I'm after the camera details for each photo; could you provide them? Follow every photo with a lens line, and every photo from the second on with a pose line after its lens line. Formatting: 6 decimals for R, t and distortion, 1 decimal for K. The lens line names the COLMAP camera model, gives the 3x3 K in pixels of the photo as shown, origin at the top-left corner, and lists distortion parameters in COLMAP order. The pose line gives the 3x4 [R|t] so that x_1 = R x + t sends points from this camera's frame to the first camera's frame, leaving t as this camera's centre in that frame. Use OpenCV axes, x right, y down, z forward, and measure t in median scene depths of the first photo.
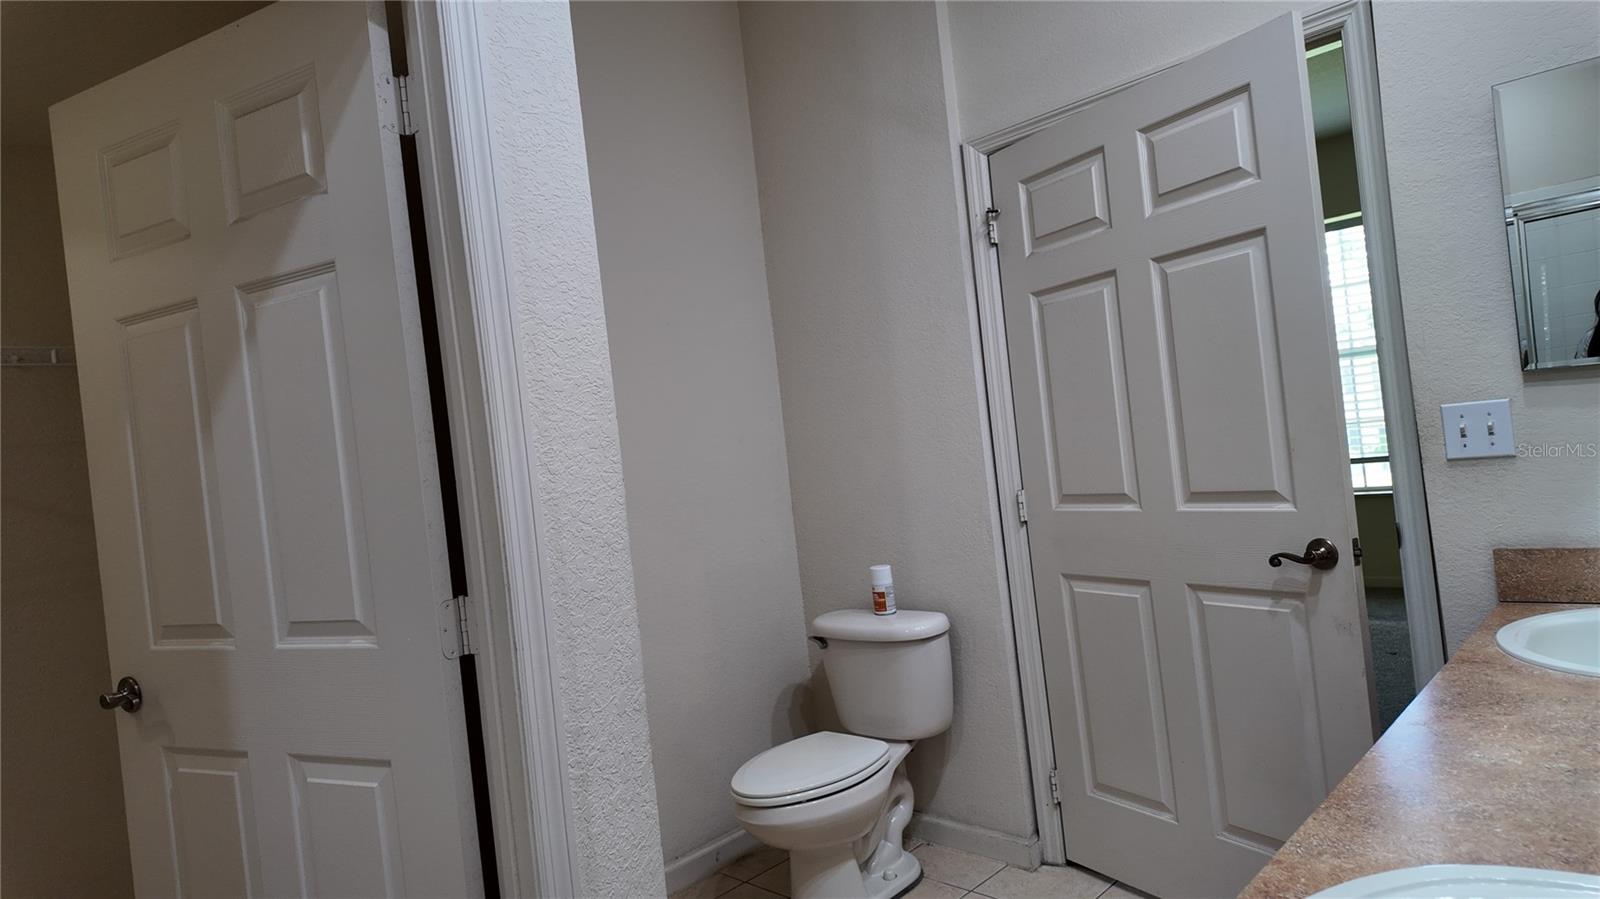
lens RADIAL K [[939.7, 0, 800.4], [0, 939.7, 453.2], [0, 0, 1]] dist [0.030767, -0.011045]
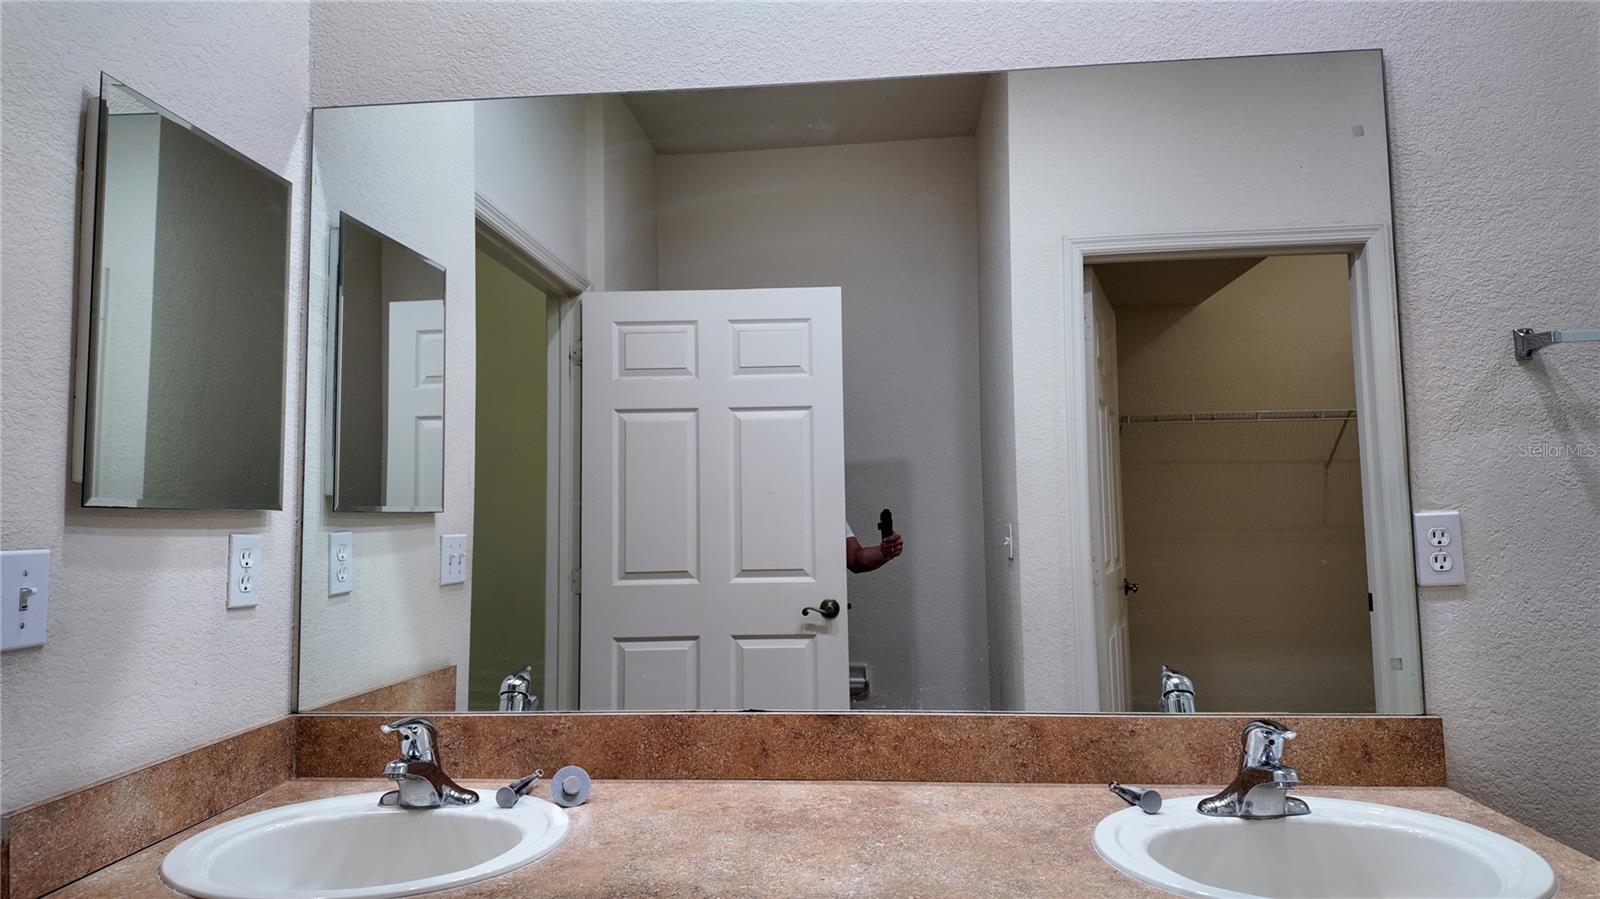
lens RADIAL K [[939.7, 0, 797.3], [0, 939.7, 446.3], [0, 0, 1]] dist [0.030767, -0.011045]
pose [[-0.637417, 0.173560, 0.750717, -0.031107], [0.079531, 0.983917, -0.159946, 0.013390], [-0.766403, -0.042247, -0.640969, 1.036914]]
